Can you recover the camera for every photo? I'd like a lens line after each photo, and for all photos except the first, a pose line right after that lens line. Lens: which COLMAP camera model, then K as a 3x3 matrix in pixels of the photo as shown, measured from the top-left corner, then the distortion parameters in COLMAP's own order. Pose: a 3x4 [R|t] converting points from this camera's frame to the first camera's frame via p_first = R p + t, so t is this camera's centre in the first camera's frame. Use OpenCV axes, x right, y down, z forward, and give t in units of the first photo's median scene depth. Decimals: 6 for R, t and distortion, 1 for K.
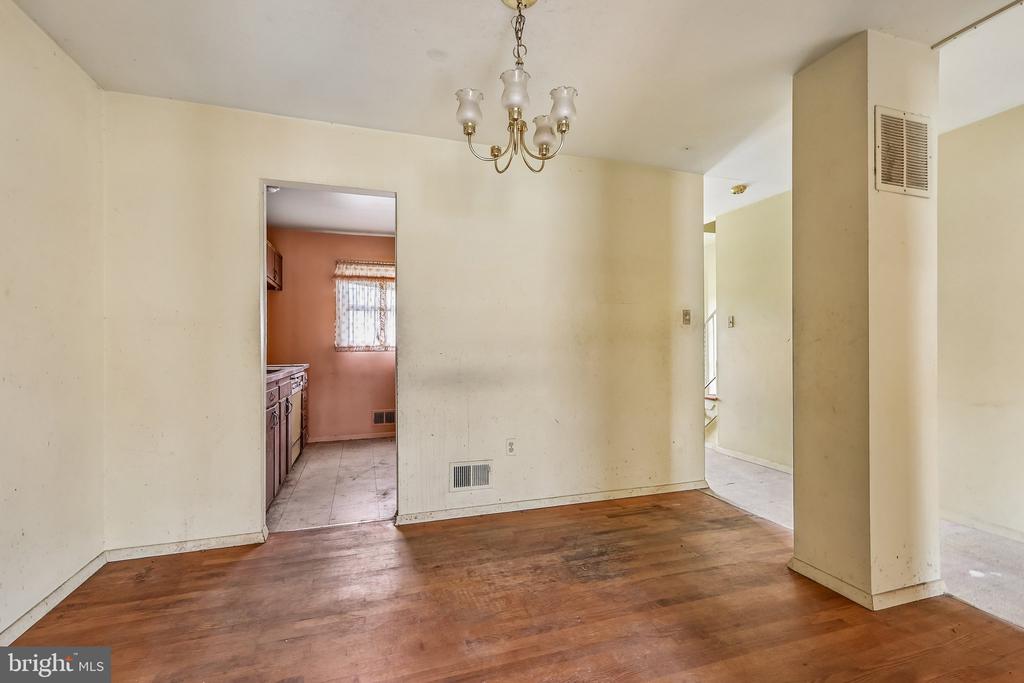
lens RADIAL K [[462.7, 0, 506.7], [0, 462.7, 337.3], [0, 0, 1]] dist [0.007021, -0.002199]
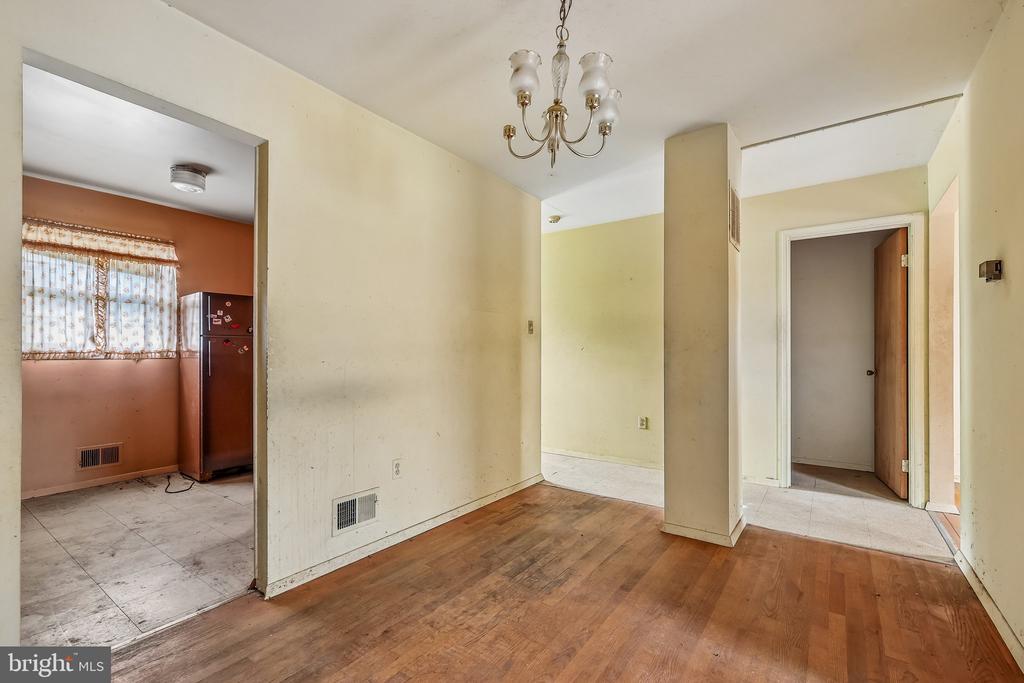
lens RADIAL K [[462.7, 0, 501.4], [0, 462.7, 344.6], [0, 0, 1]] dist [0.007021, -0.002199]
pose [[0.809388, 0.012817, 0.587134, -0.370782], [-0.013525, 0.999903, -0.003183, 0.004502], [-0.587118, -0.005365, 0.809483, 0.197141]]
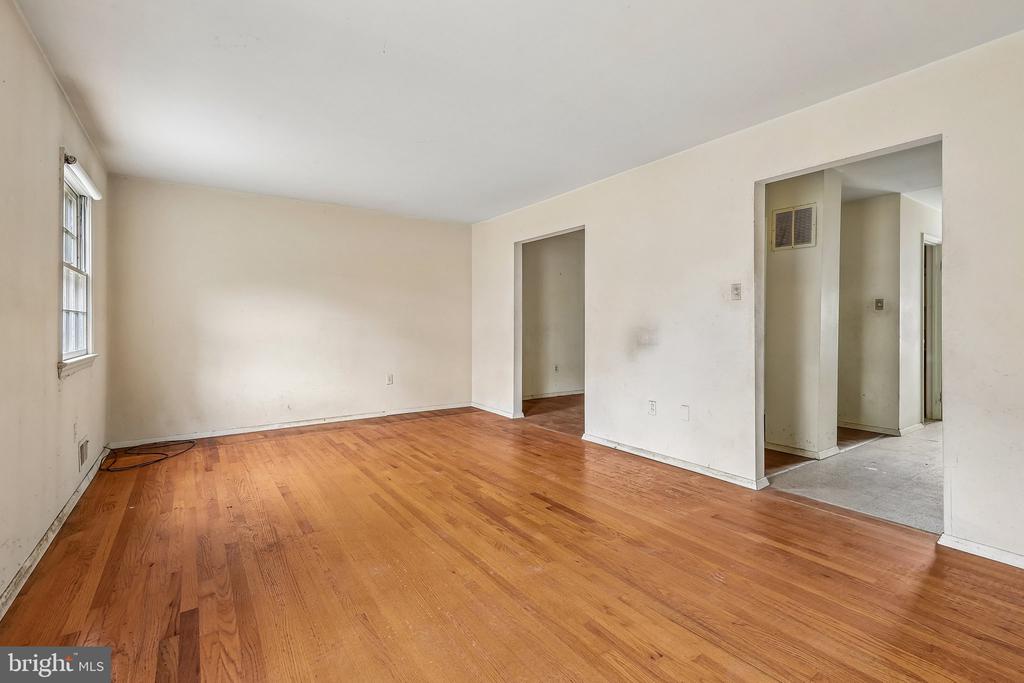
lens RADIAL K [[462.7, 0, 507.4], [0, 462.7, 324.9], [0, 0, 1]] dist [0.007021, -0.002199]
pose [[0.272877, 0.012987, -0.961961, 1.684331], [0.014289, 0.999744, 0.017550, -0.027062], [0.961943, -0.018535, 0.272621, -0.491184]]
